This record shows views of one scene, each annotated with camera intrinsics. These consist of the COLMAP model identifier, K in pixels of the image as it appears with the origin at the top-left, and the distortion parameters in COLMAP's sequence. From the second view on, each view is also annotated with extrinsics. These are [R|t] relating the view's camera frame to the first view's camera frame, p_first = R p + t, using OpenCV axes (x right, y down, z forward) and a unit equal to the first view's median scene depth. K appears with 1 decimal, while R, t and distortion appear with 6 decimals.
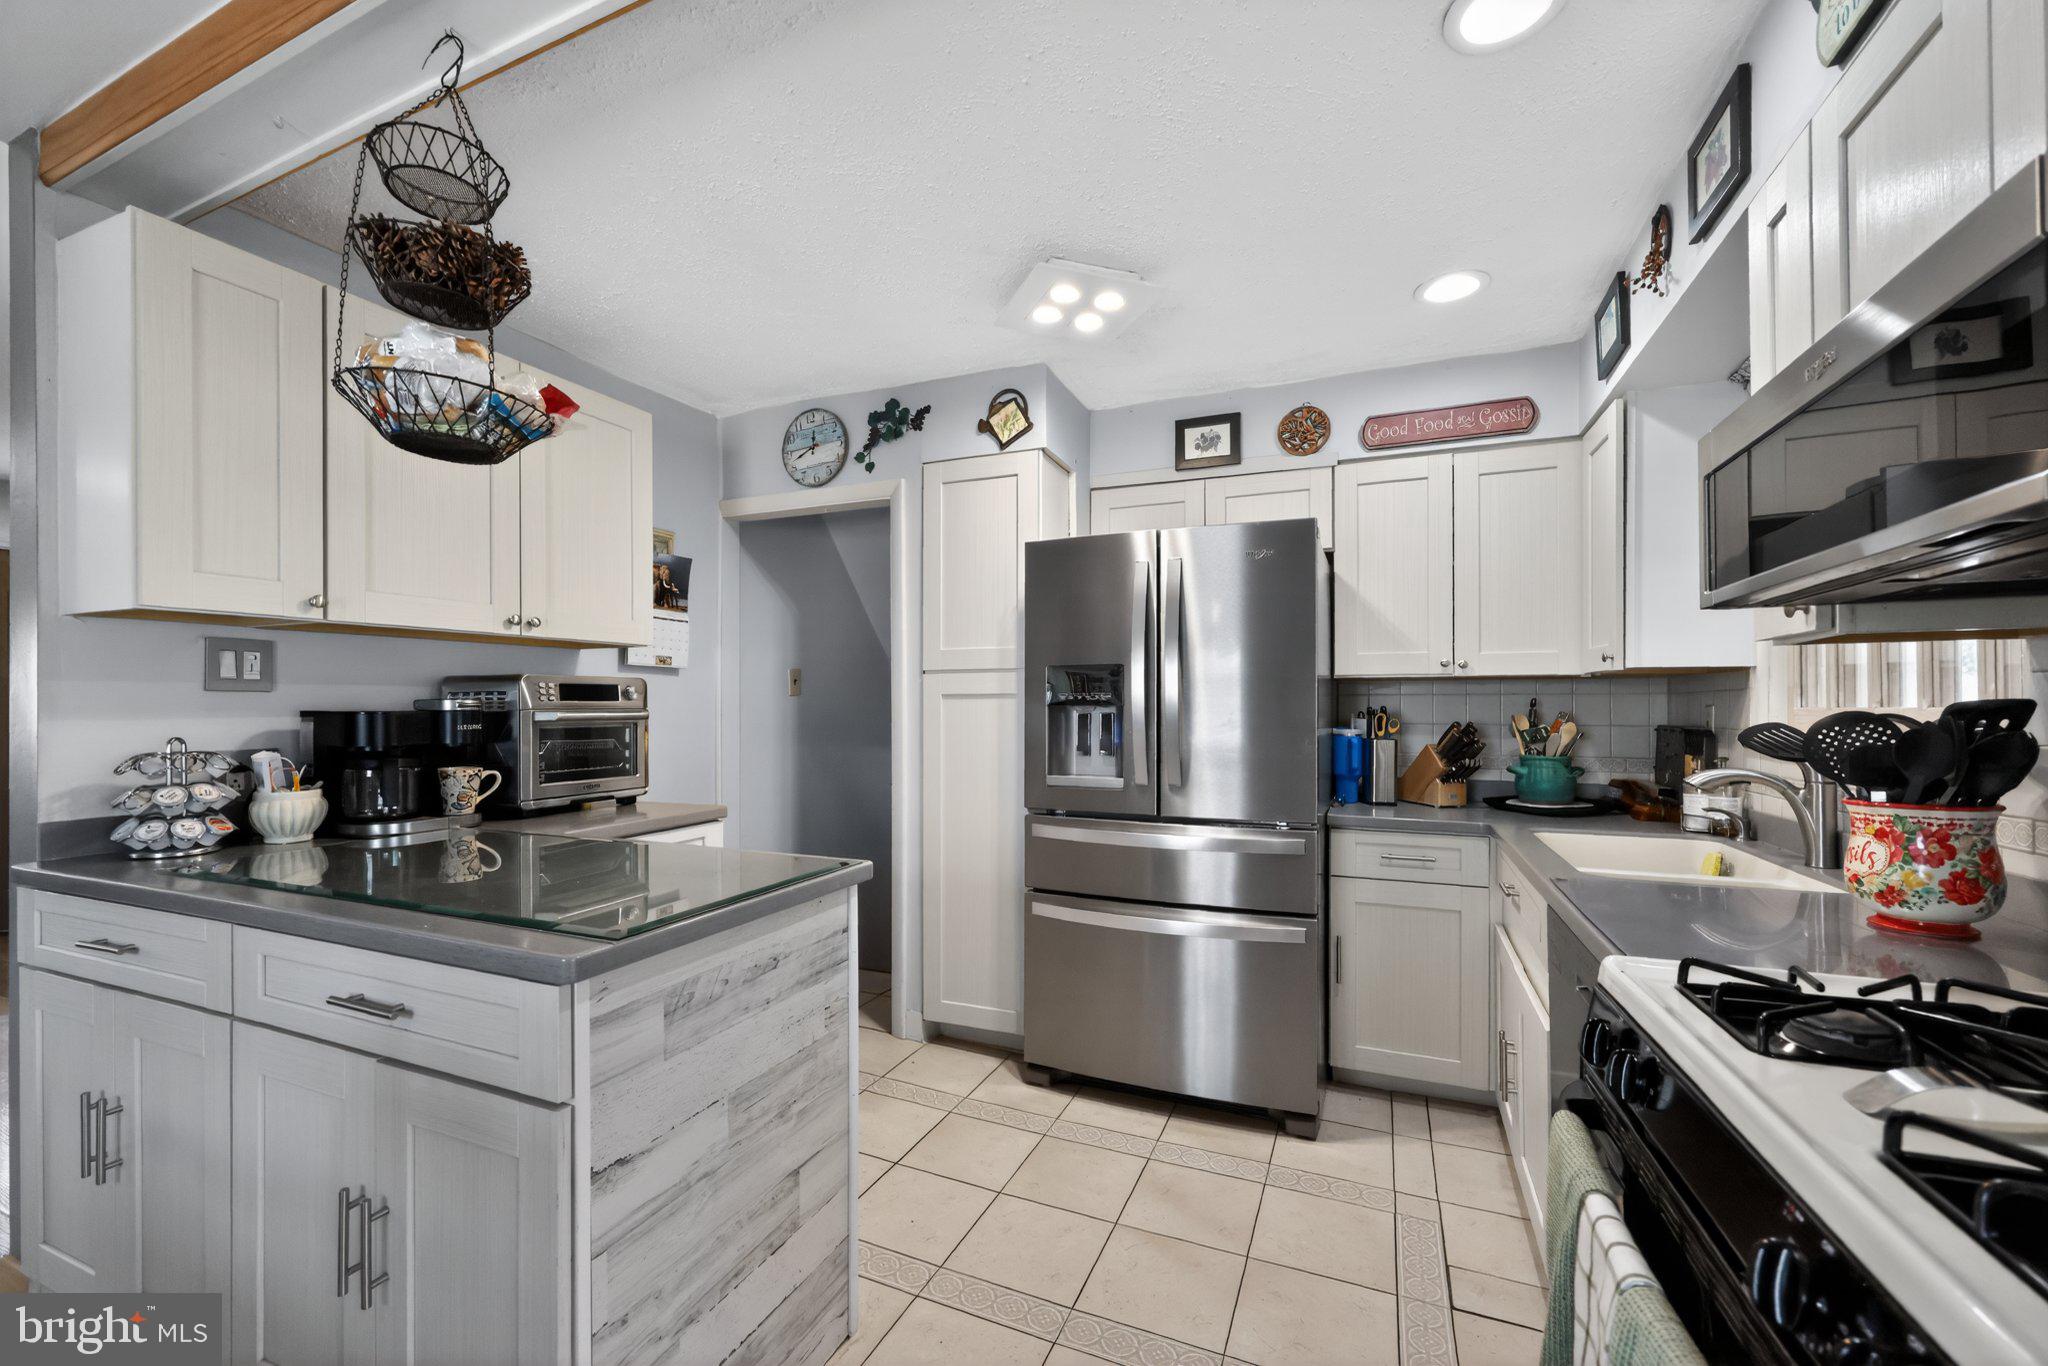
lens RADIAL K [[830.5, 0, 1013.5], [0, 830.5, 695.5], [0, 0, 1]] dist [-0.001093, 0.000785]
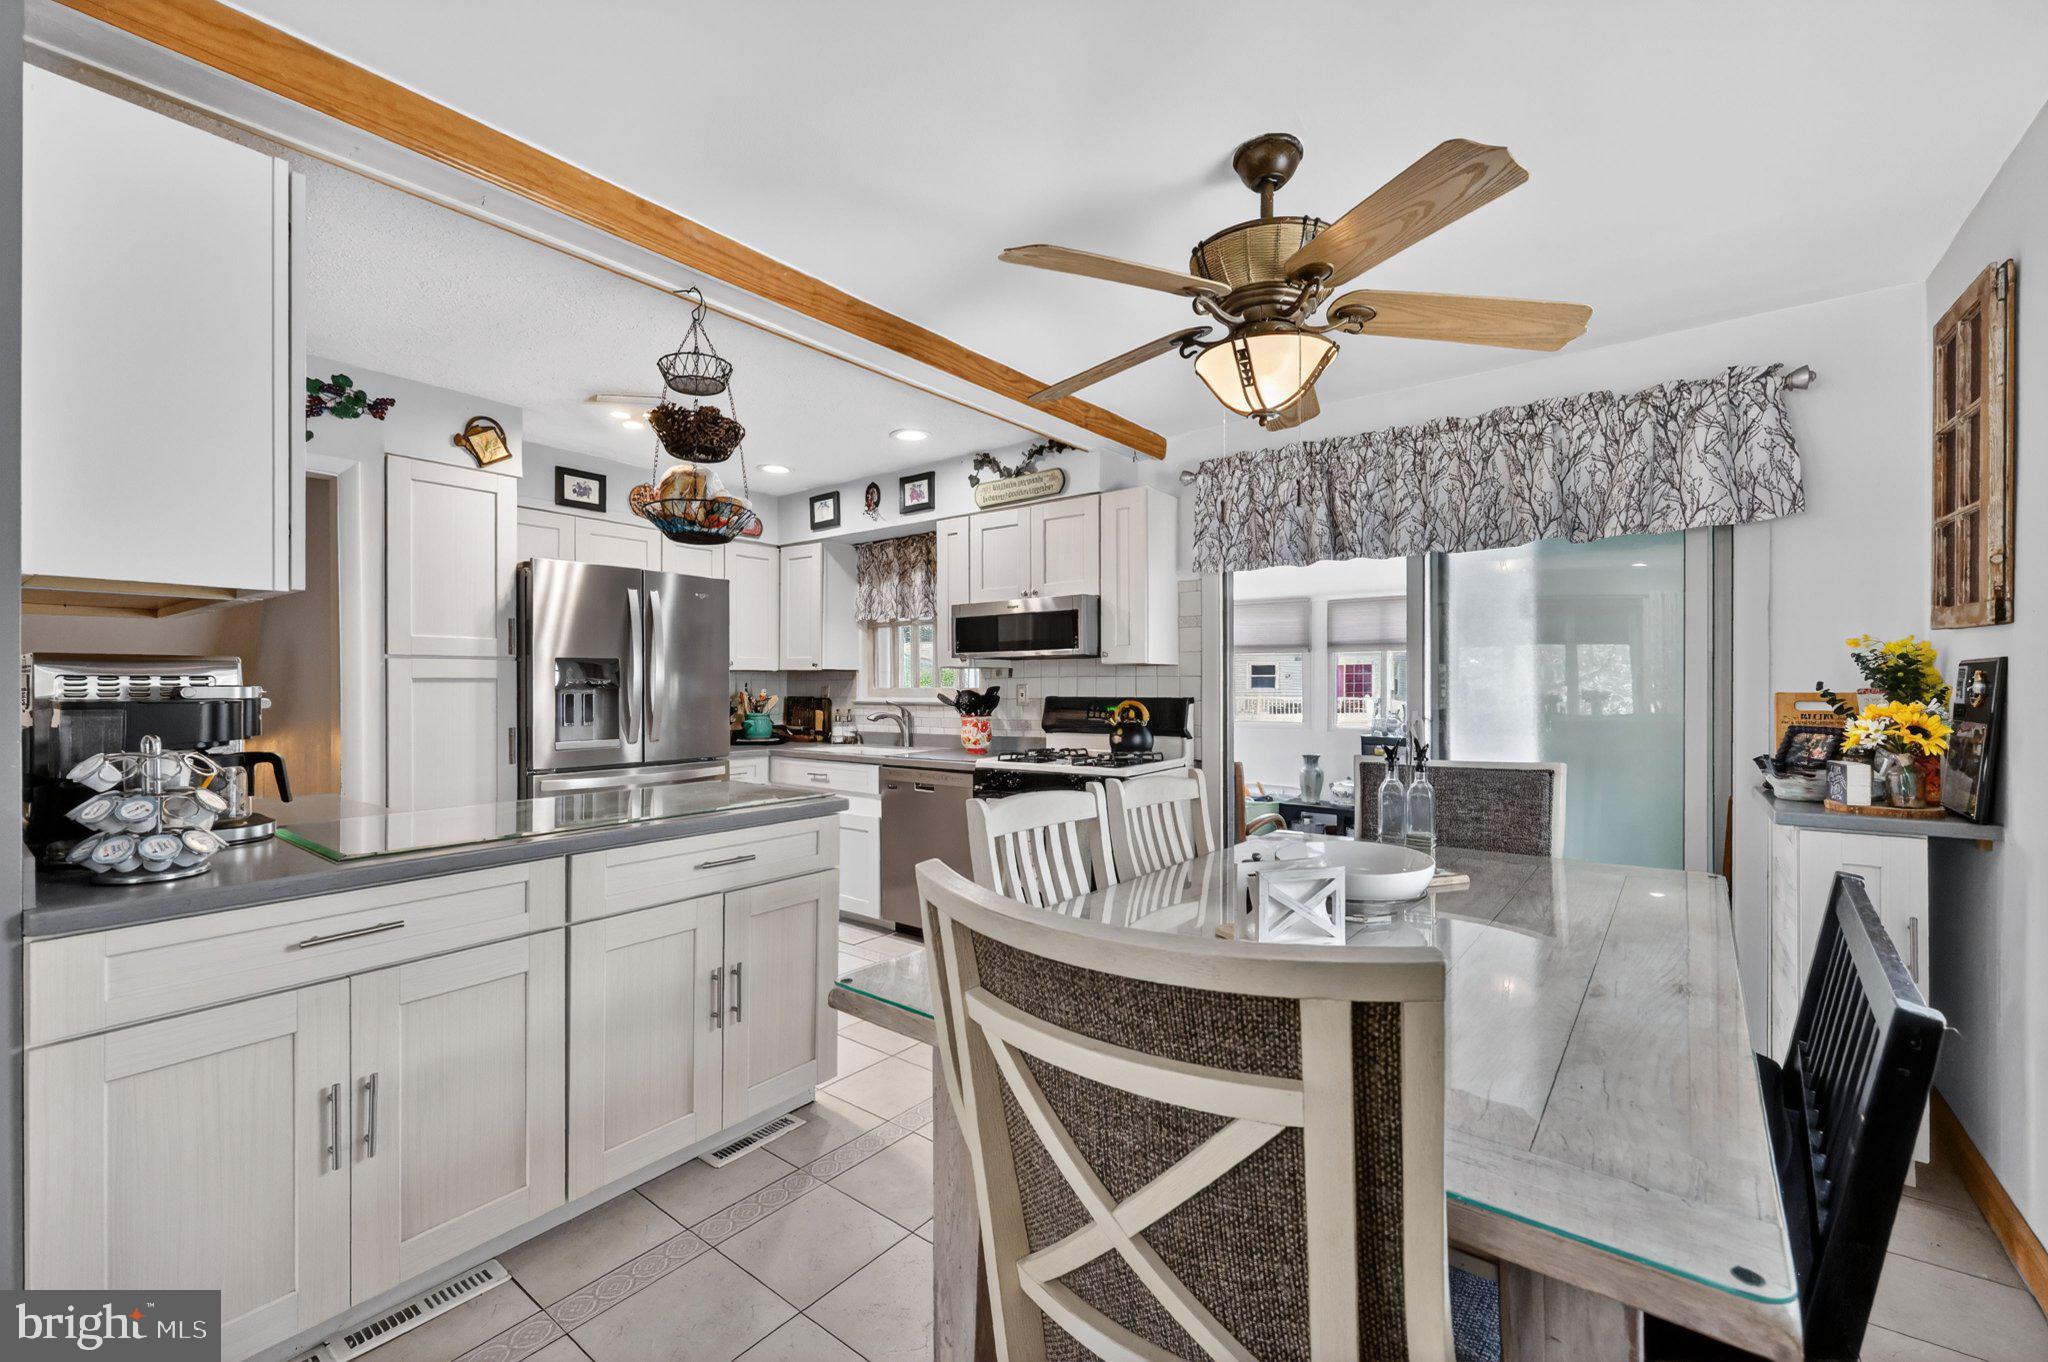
lens RADIAL K [[830.5, 0, 1028.2], [0, 830.5, 687.8], [0, 0, 1]] dist [-0.001093, 0.000785]
pose [[0.234630, -0.005044, 0.972072, -1.062292], [-0.013497, 0.999873, 0.008446, -0.009995], [-0.971991, -0.015102, 0.234532, -0.019433]]
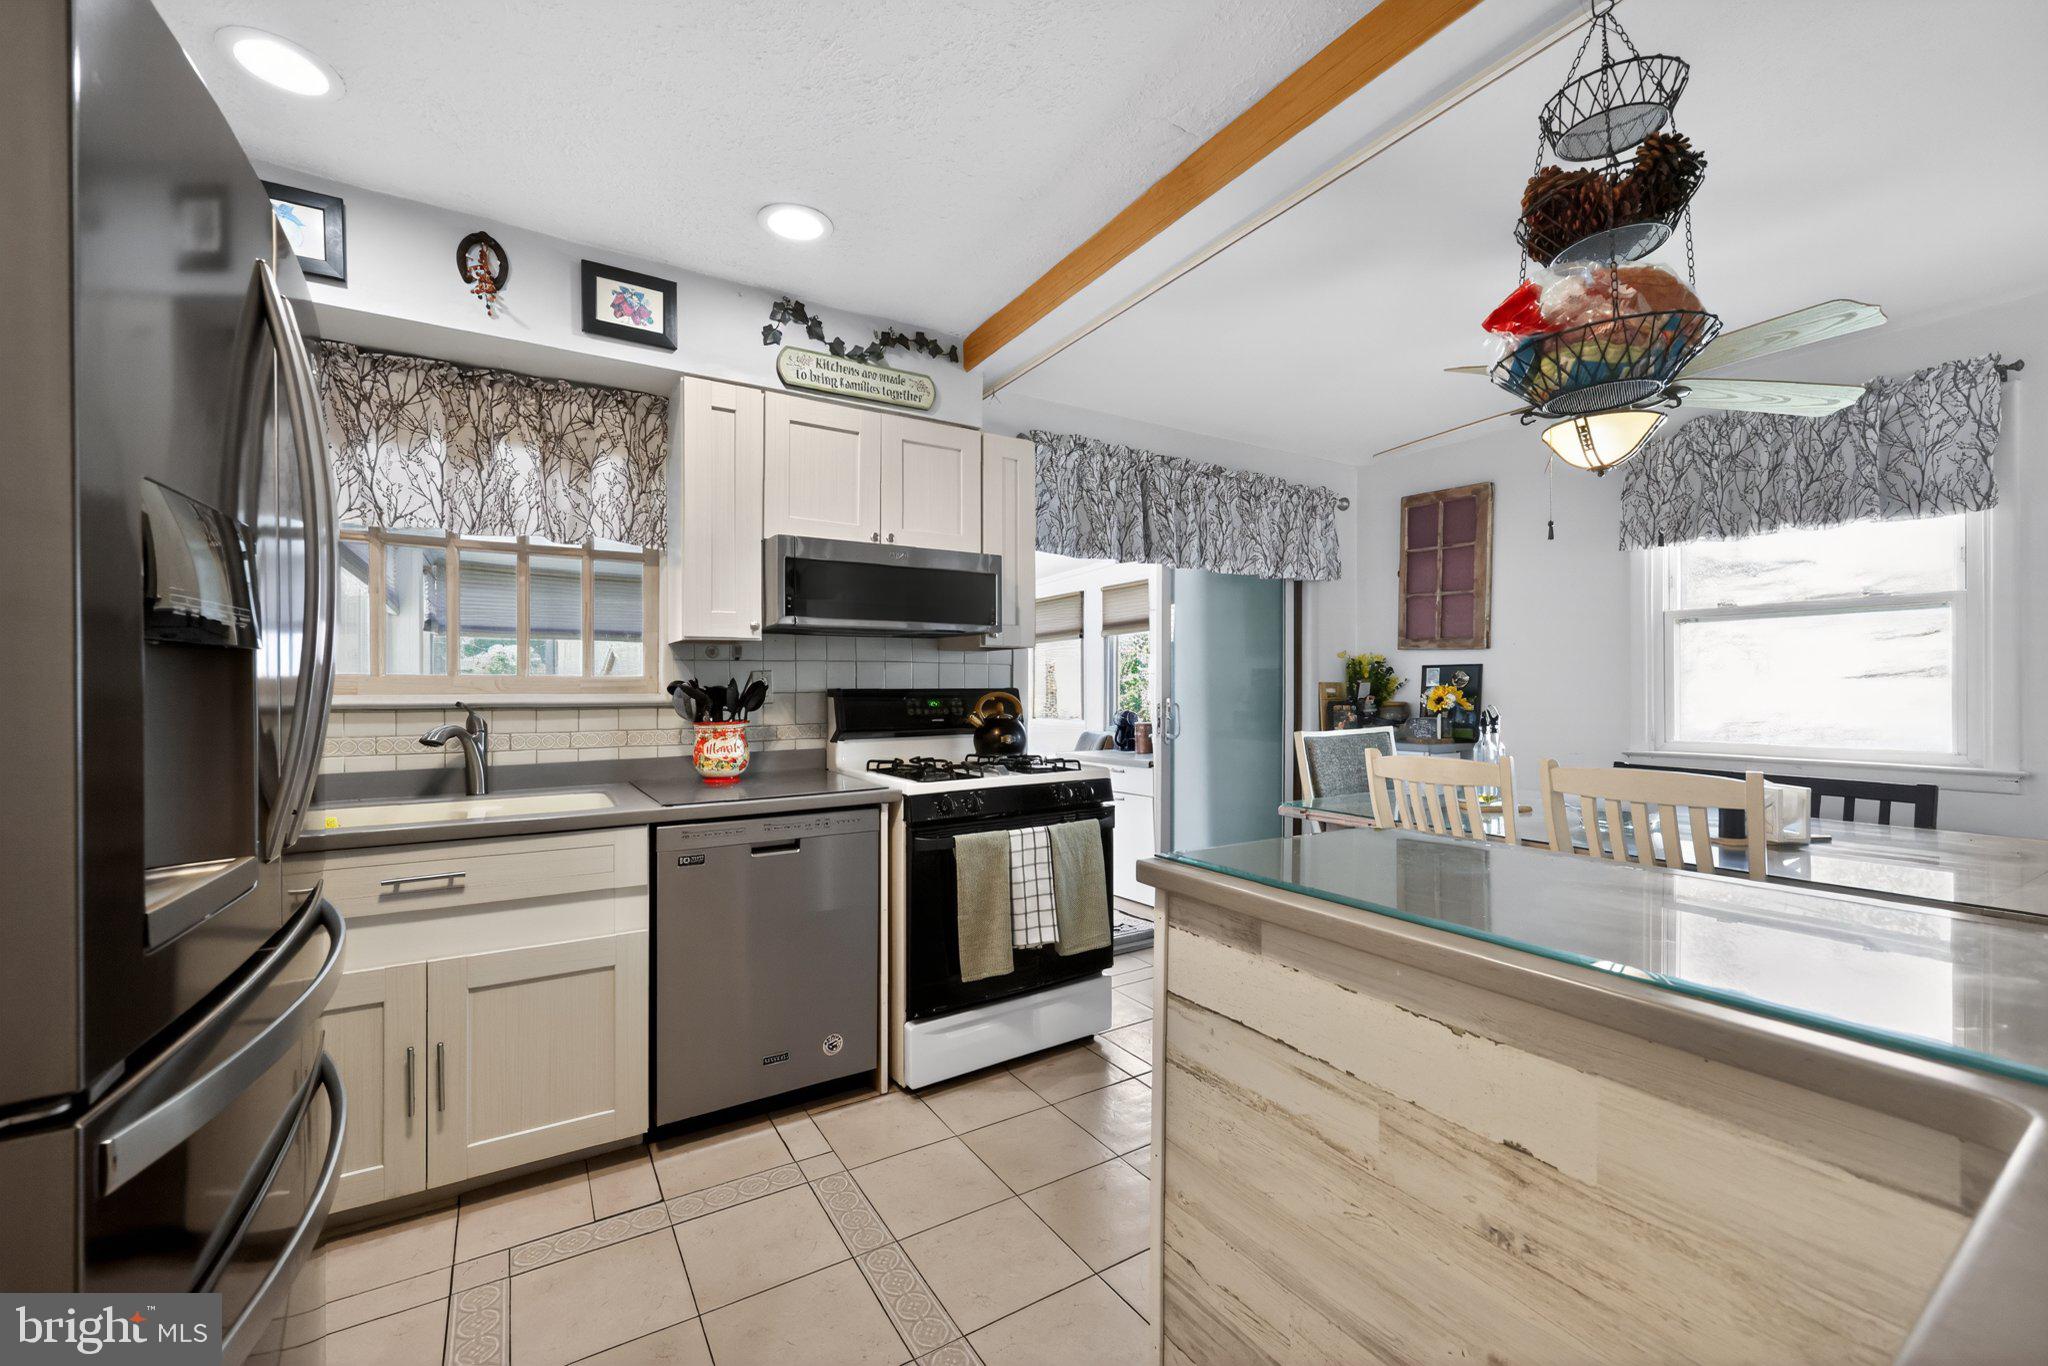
lens RADIAL K [[830.5, 0, 1005.2], [0, 830.5, 685.0], [0, 0, 1]] dist [-0.001093, 0.000785]
pose [[-0.826662, 0.000281, 0.562698, -0.319558], [-0.009851, 0.999839, -0.014972, 0.028288], [-0.562612, -0.017920, -0.826527, 1.089154]]
